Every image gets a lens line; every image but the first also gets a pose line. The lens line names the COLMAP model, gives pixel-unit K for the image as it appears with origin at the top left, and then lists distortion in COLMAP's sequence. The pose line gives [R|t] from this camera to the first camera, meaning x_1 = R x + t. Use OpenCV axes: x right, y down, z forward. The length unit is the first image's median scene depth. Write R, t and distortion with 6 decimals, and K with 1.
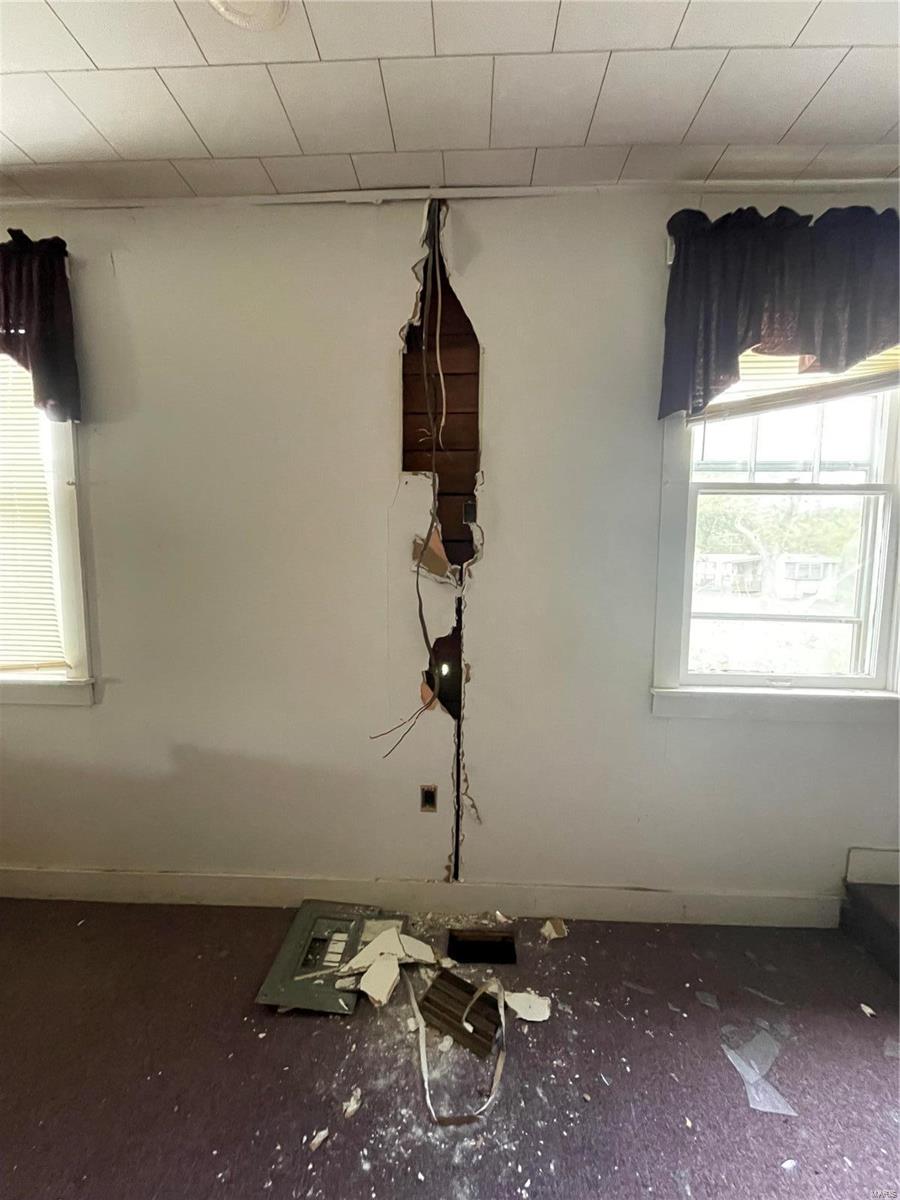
lens RADIAL K [[484.2, 0, 445.3], [0, 484.2, 600.4], [0, 0, 1]] dist [-0.003088, 0.000505]
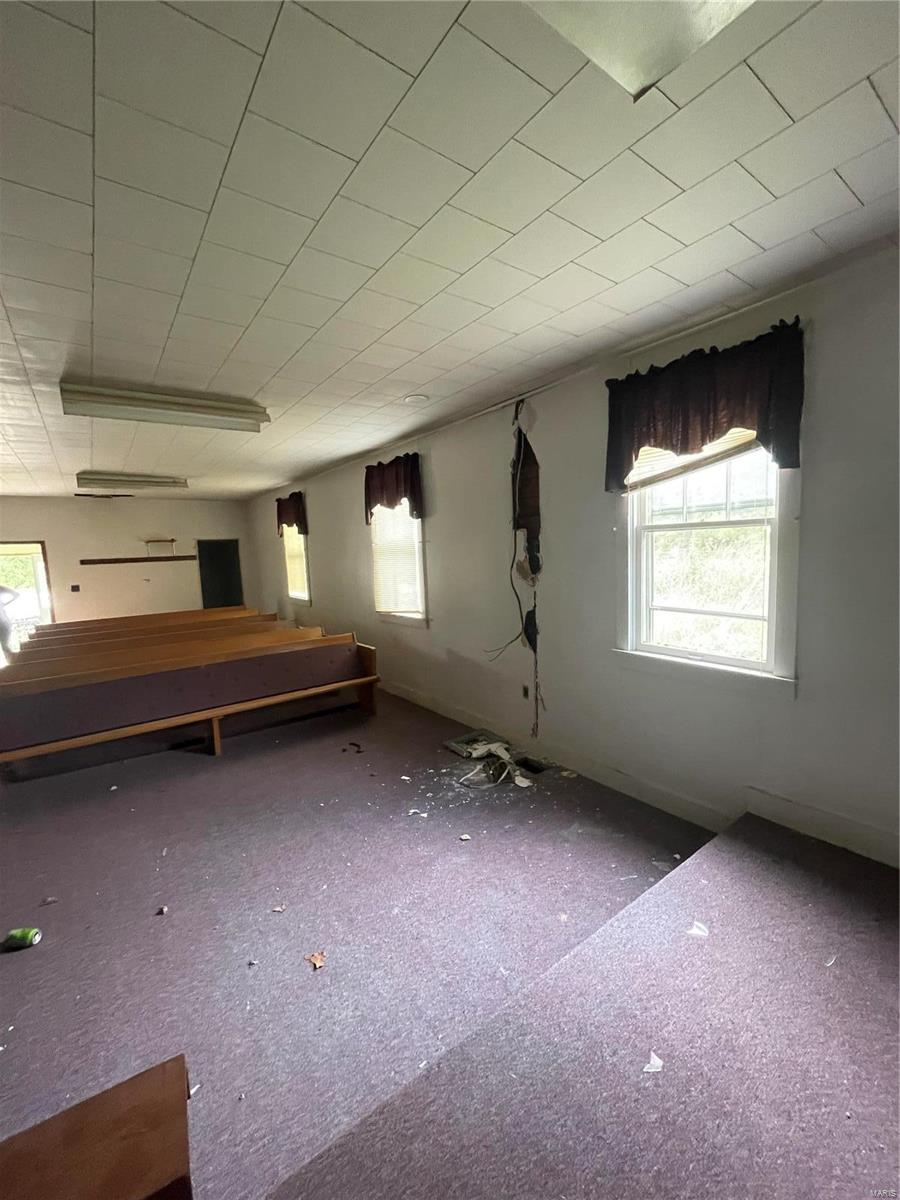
lens RADIAL K [[484.2, 0, 451.2], [0, 484.2, 599.6], [0, 0, 1]] dist [-0.003088, 0.000505]
pose [[0.627567, 0.050655, -0.776913, 1.372752], [-0.031293, 0.998716, 0.039839, -0.040113], [0.777933, -0.000690, 0.628346, -0.511085]]
